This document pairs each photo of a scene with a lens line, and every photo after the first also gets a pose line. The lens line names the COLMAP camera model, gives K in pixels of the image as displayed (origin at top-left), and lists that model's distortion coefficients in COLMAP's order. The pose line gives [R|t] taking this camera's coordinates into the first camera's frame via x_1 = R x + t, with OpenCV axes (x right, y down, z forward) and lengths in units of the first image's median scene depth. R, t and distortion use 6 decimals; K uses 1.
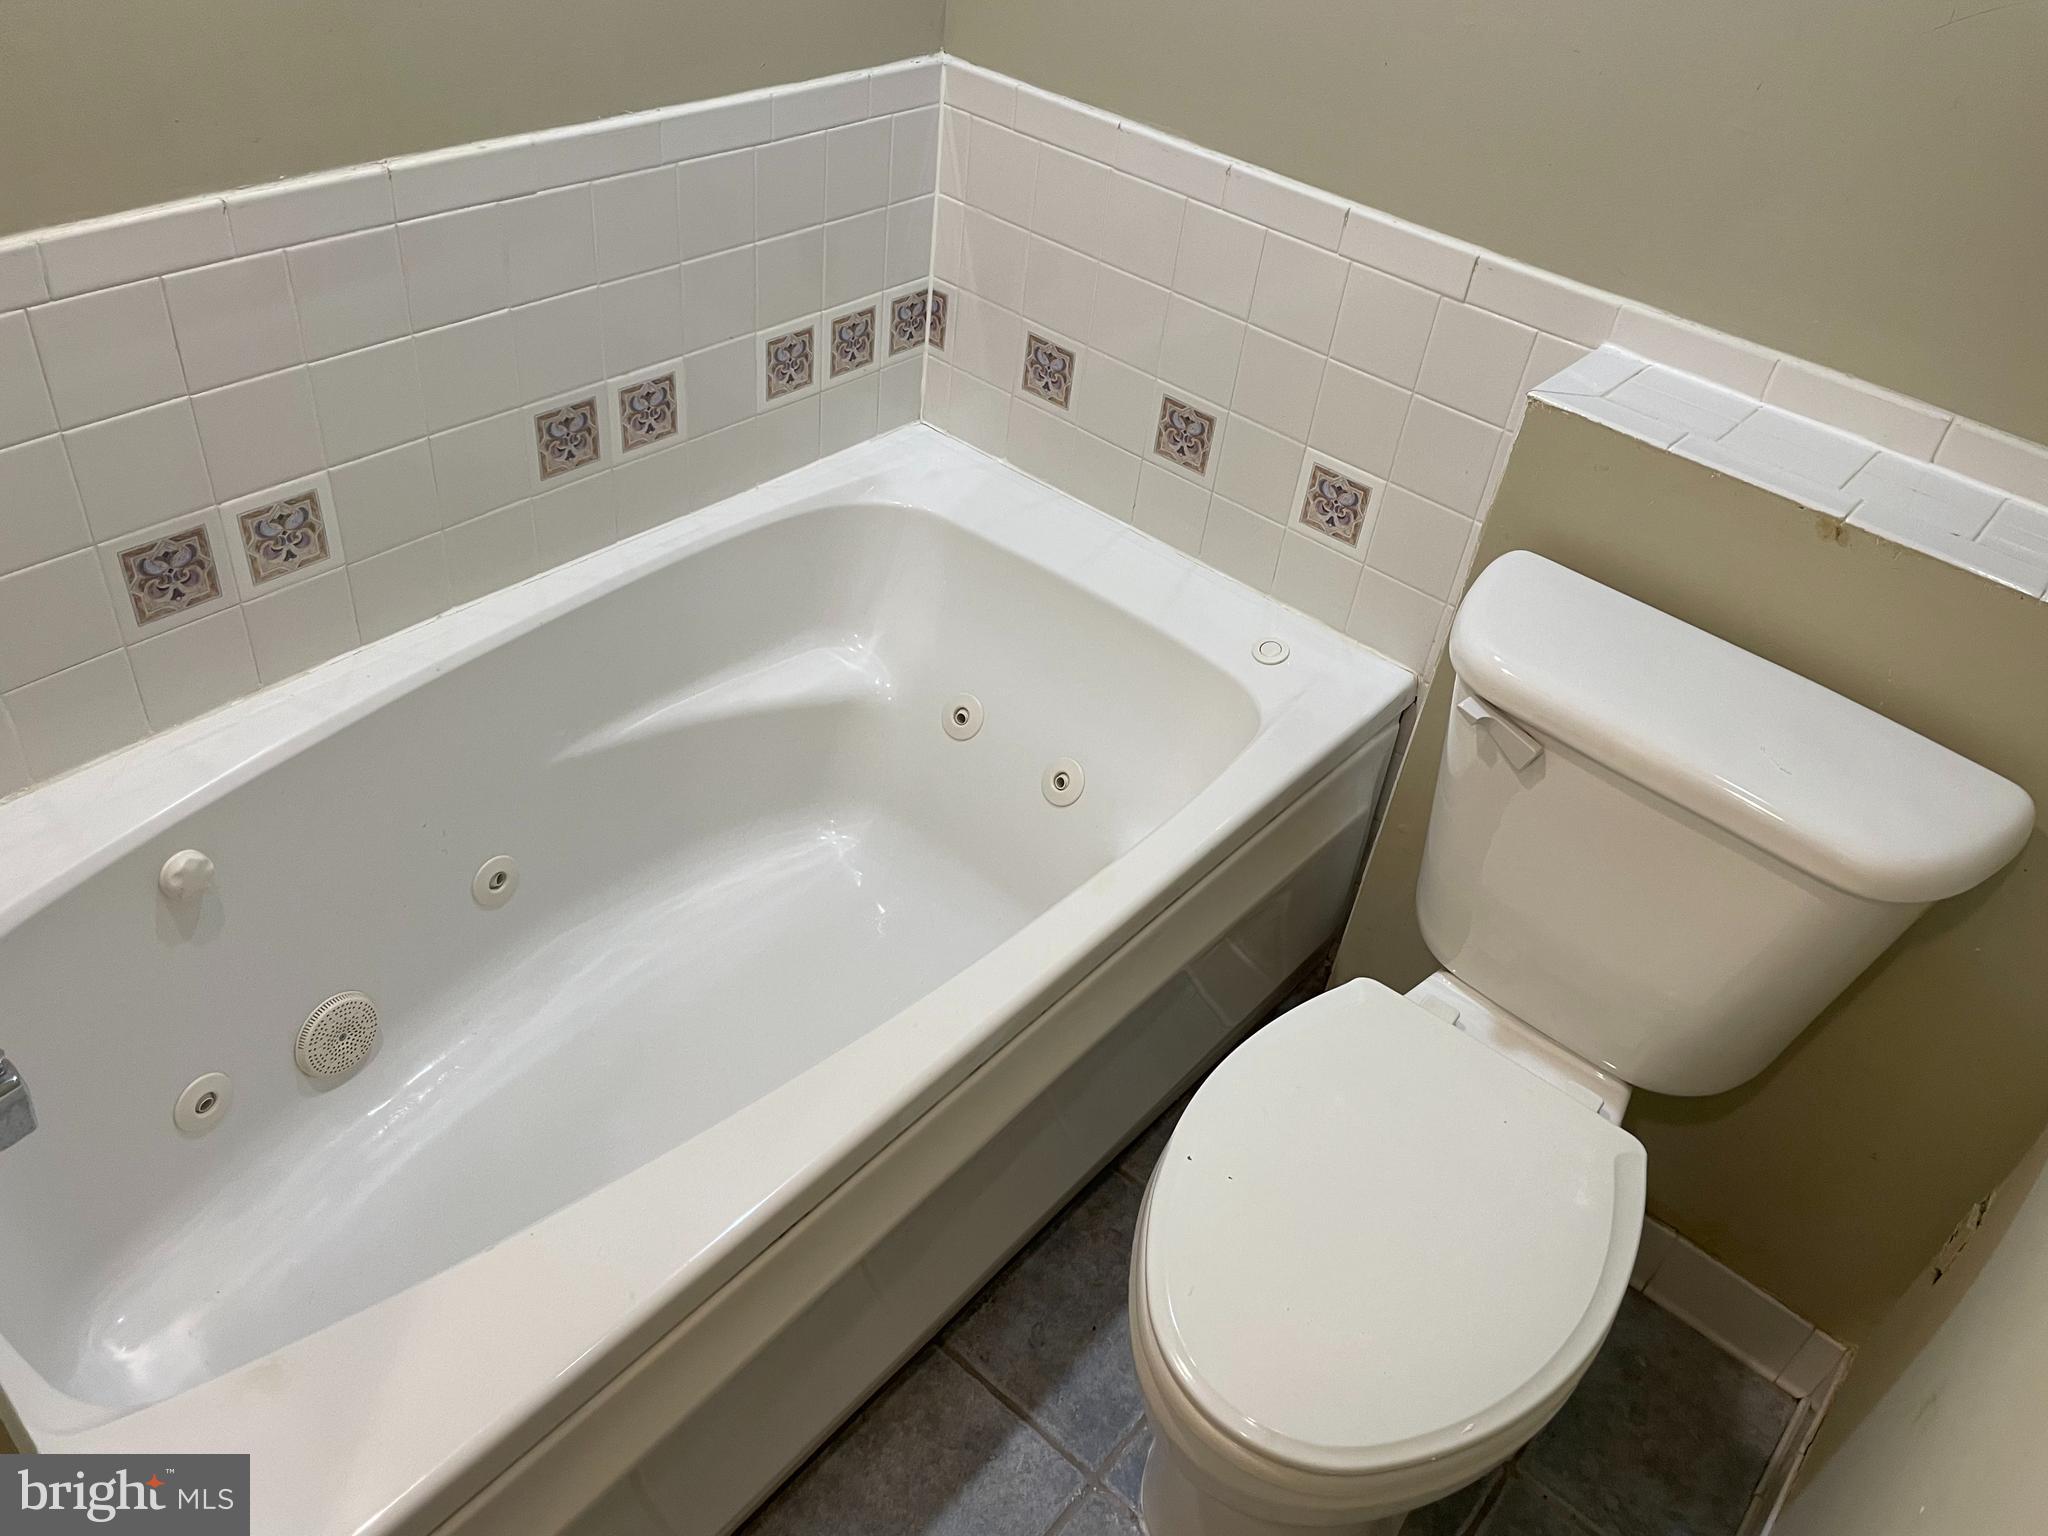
lens RADIAL K [[1527.9, 0, 1022.5], [0, 1527.9, 748.9], [0, 0, 1]] dist [0.094298, -0.121526]
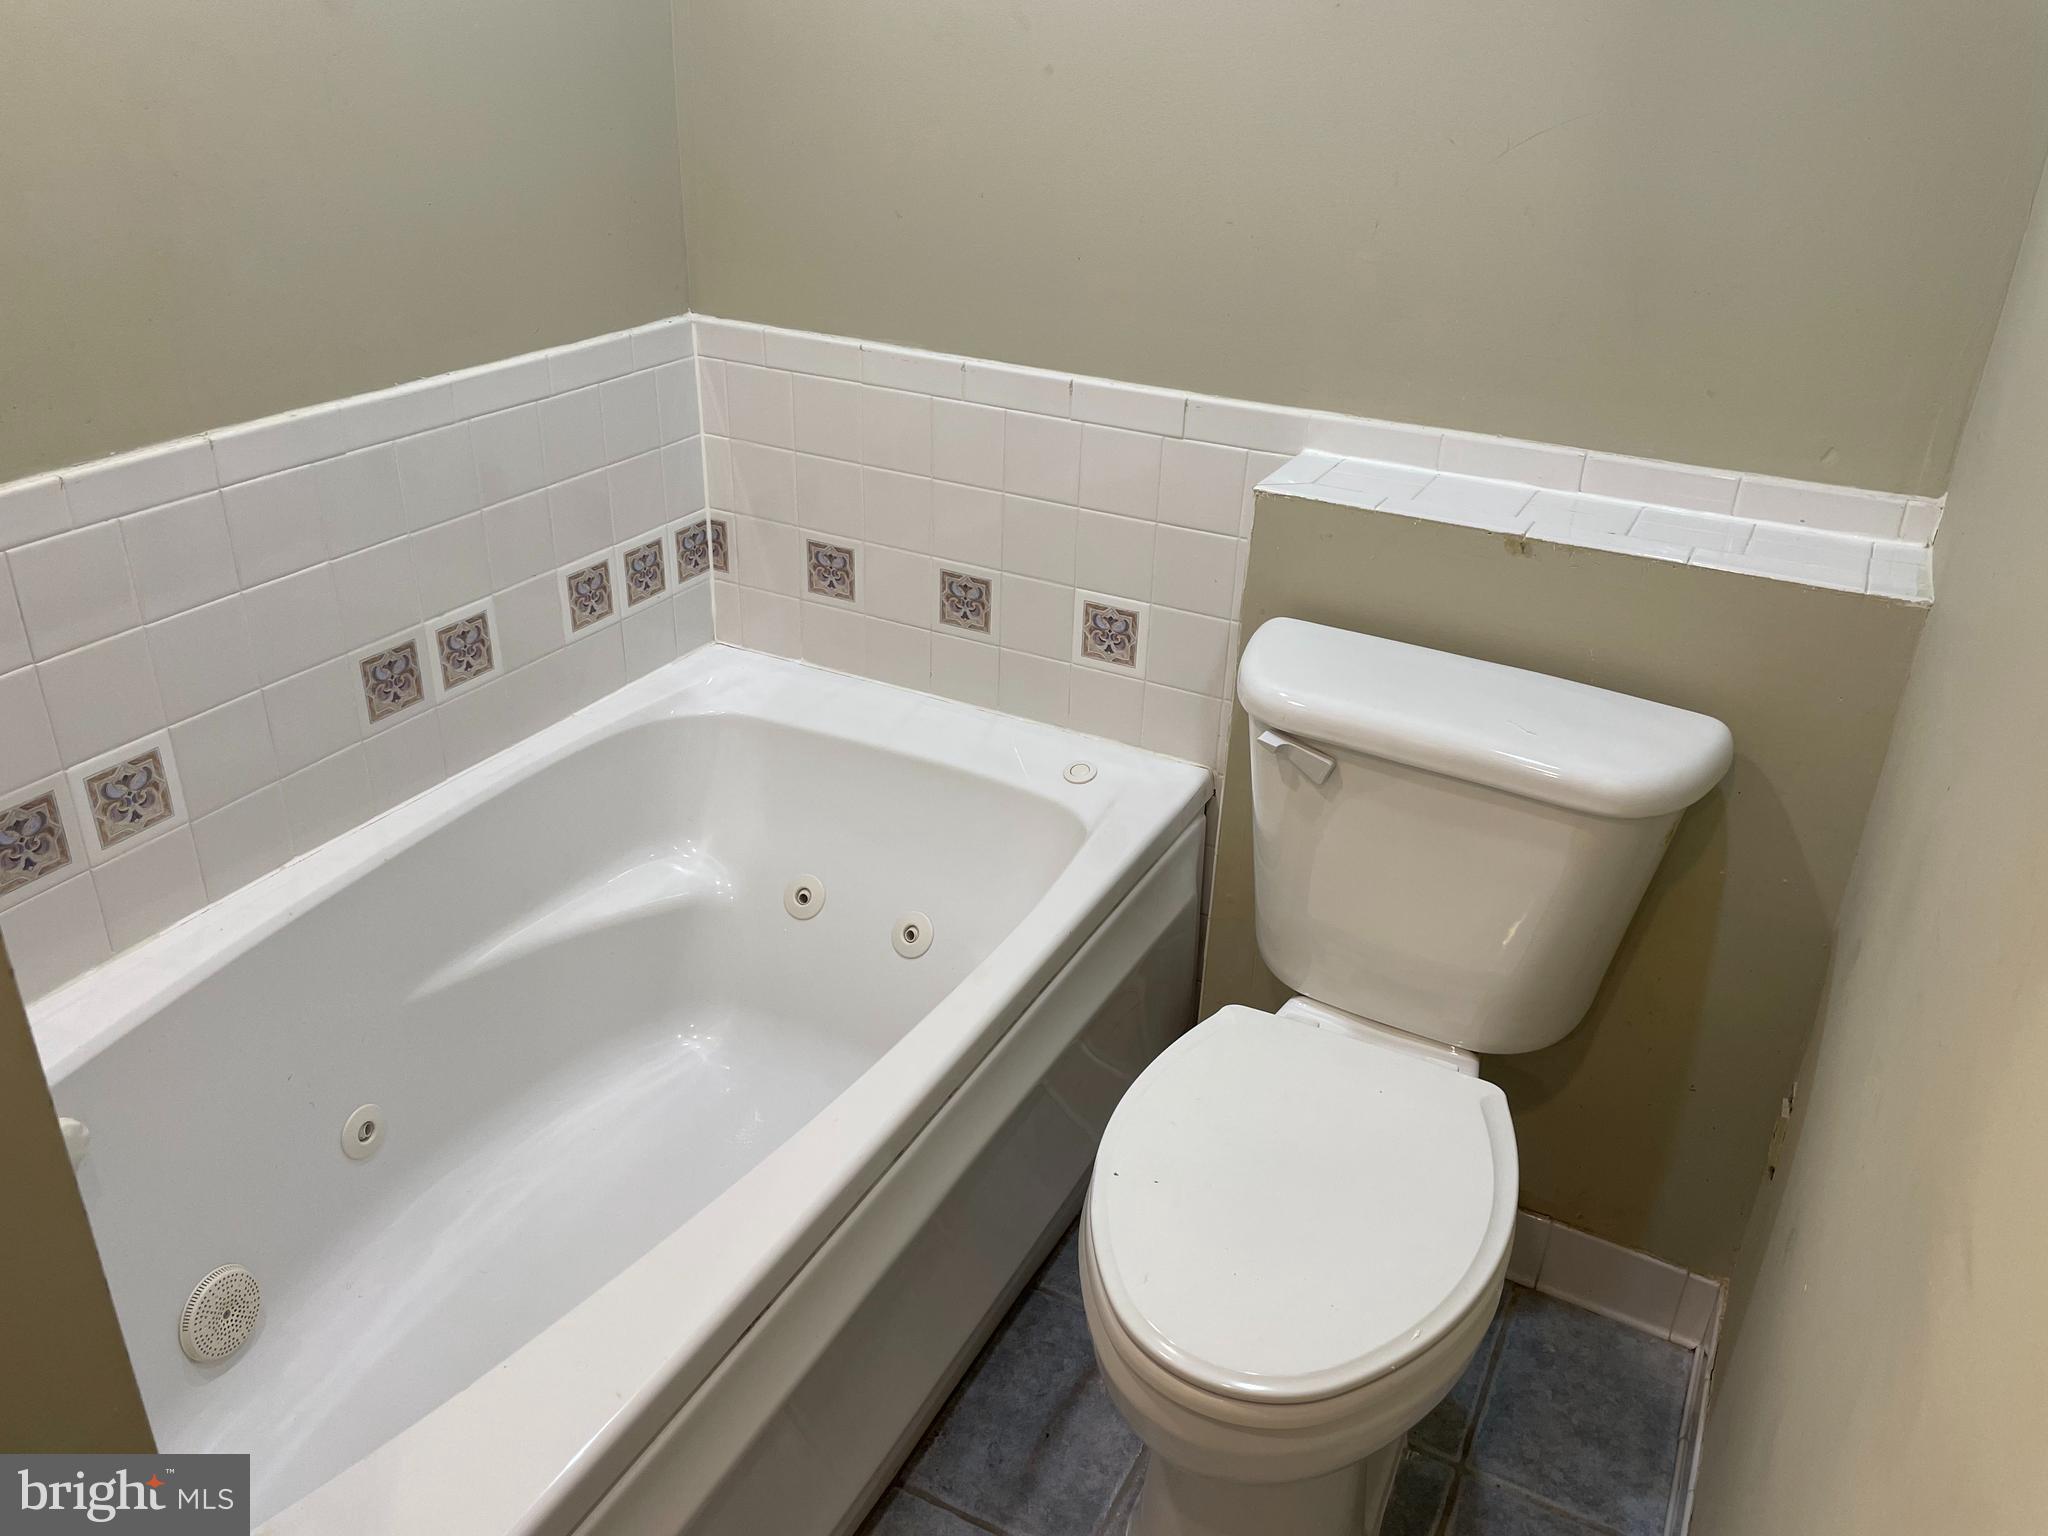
lens RADIAL K [[1527.9, 0, 1022.5], [0, 1527.9, 748.9], [0, 0, 1]] dist [0.094298, -0.121526]
pose [[0.972891, -0.165592, 0.161436, -0.056673], [0.192556, 0.966639, -0.168910, 0.105163], [-0.128080, 0.195416, 0.972321, -0.068081]]
